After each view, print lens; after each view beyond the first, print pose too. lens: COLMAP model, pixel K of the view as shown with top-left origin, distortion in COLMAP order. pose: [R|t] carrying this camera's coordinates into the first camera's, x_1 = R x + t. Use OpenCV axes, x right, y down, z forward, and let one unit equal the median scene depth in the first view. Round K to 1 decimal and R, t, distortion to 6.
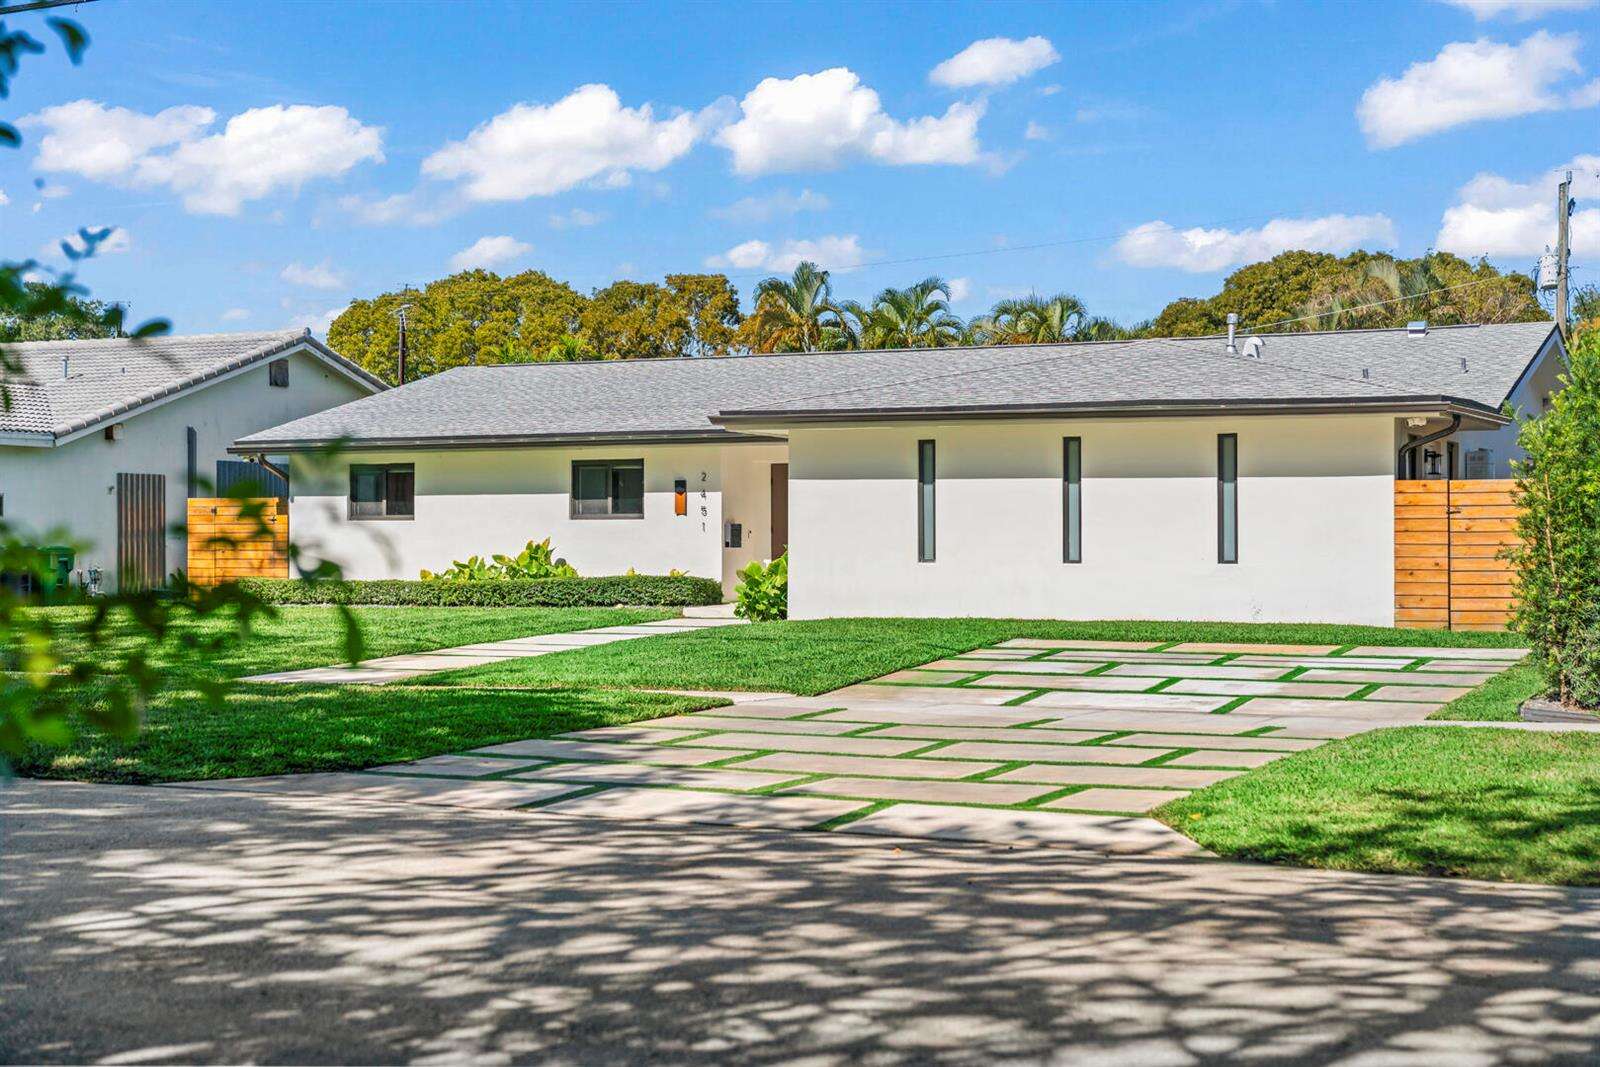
lens RADIAL K [[2303.0, 0, 800.0], [0, 2303.0, 534.4], [0, 0, 1]] dist [0.010393, 0.000000]
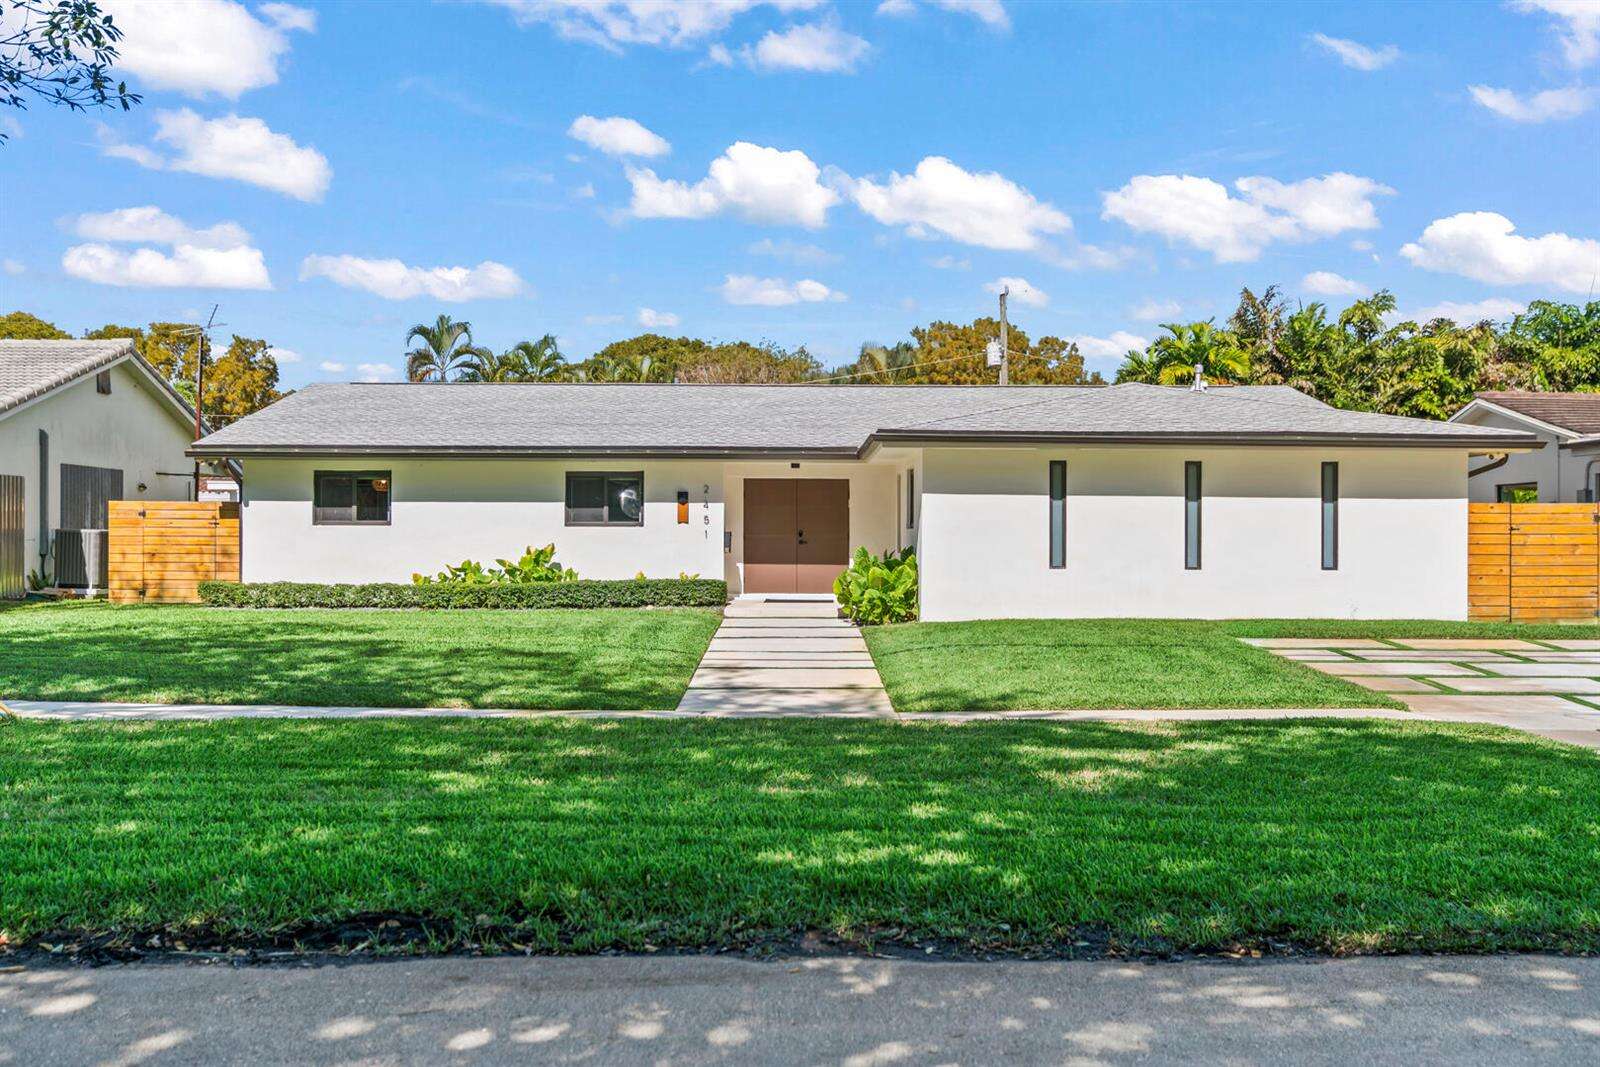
lens RADIAL K [[1567.1, 0, 800.0], [0, 1567.1, 533.0], [0, 0, 1]] dist [0.012435, 0.000000]
pose [[0.906572, 0.005890, 0.422009, -0.314121], [-0.005612, 0.999982, -0.001900, -0.002688], [-0.422013, -0.000646, 0.906589, 0.292124]]
